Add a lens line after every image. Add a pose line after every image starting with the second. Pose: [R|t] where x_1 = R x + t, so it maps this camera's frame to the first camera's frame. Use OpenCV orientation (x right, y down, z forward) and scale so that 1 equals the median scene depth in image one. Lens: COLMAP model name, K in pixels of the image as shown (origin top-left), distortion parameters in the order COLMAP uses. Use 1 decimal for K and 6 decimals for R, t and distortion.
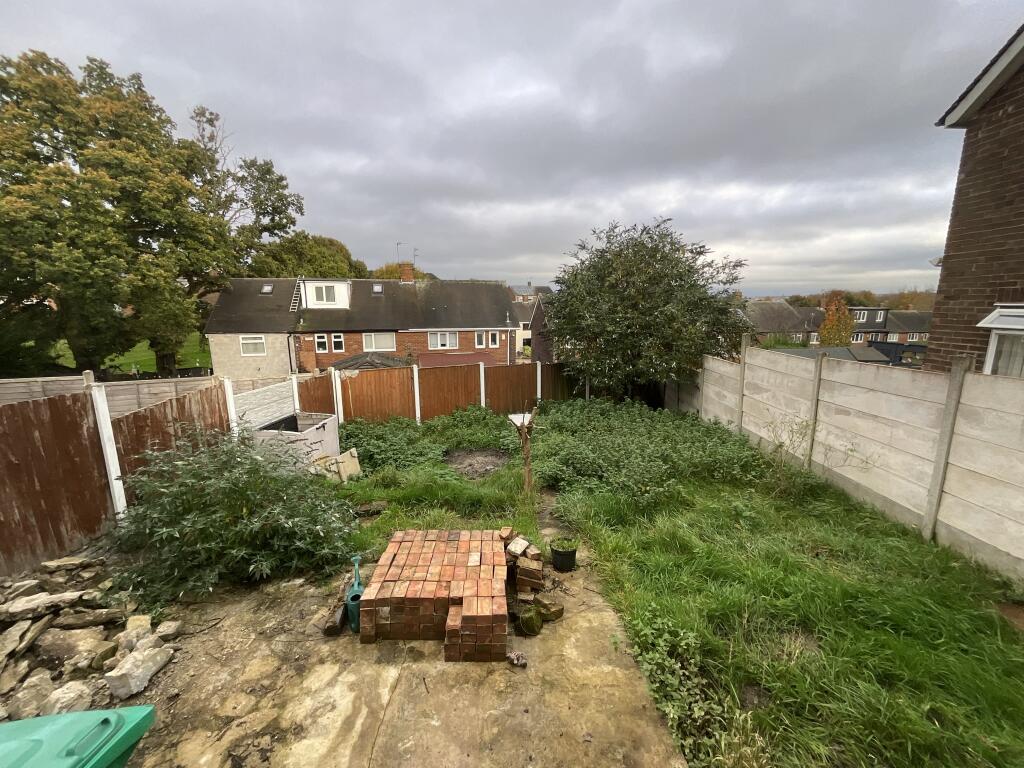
lens RADIAL K [[411.1, 0, 512.0], [0, 411.1, 384.0], [0, 0, 1]] dist [-0.000278, 0.000074]
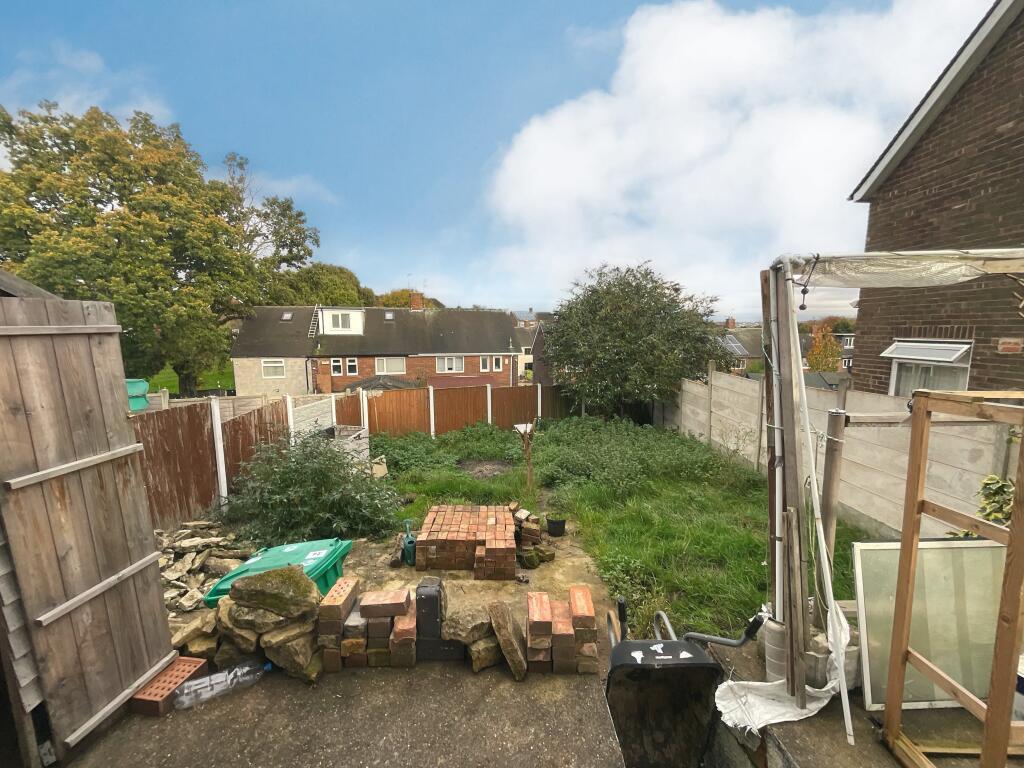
lens RADIAL K [[411.1, 0, 512.0], [0, 411.1, 384.0], [0, 0, 1]] dist [-0.000278, 0.000074]
pose [[0.999987, 0.003600, -0.003524, -0.007799], [-0.003798, 0.998319, -0.057836, 0.016620], [0.003310, 0.057849, 0.998320, -0.179308]]
